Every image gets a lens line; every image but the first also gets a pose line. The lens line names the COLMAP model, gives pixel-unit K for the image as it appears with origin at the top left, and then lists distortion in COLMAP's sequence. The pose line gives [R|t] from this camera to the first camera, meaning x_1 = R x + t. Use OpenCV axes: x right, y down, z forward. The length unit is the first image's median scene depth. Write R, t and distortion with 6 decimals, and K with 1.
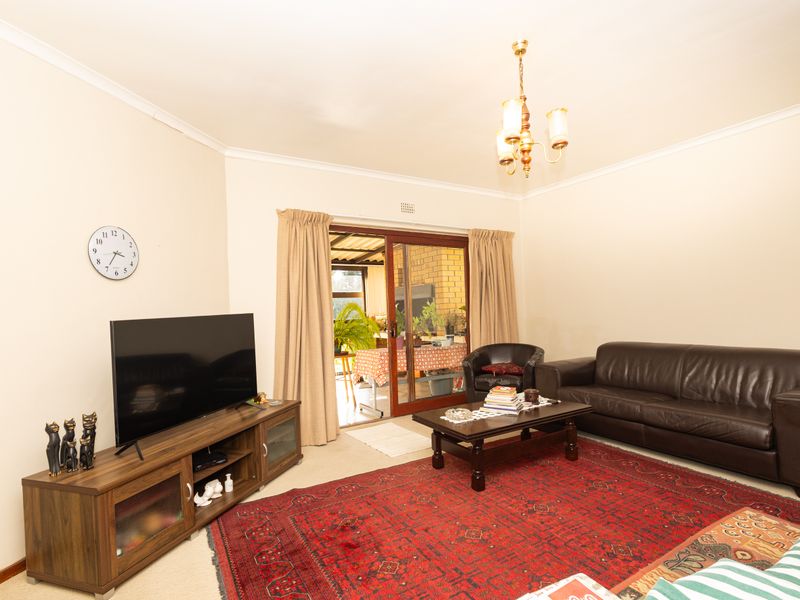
lens RADIAL K [[407.8, 0, 400.4], [0, 407.8, 304.1], [0, 0, 1]] dist [0.000381, -0.000238]
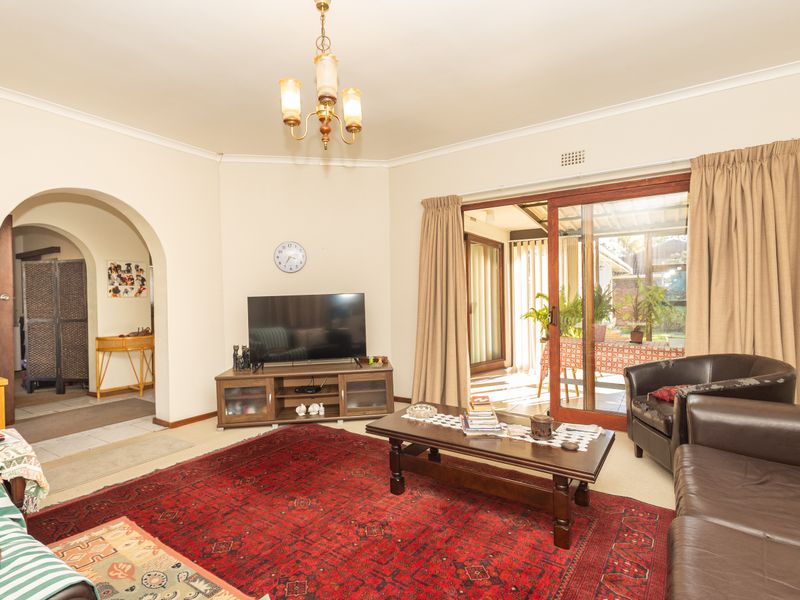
lens RADIAL K [[412.1, 0, 396.7], [0, 412.1, 300.1], [0, 0, 1]] dist [0.016274, 0.000083]
pose [[0.425792, 0.035890, -0.904109, 1.025248], [0.014572, 0.998811, 0.046512, -0.017329], [0.904704, -0.032979, 0.424763, 0.629814]]
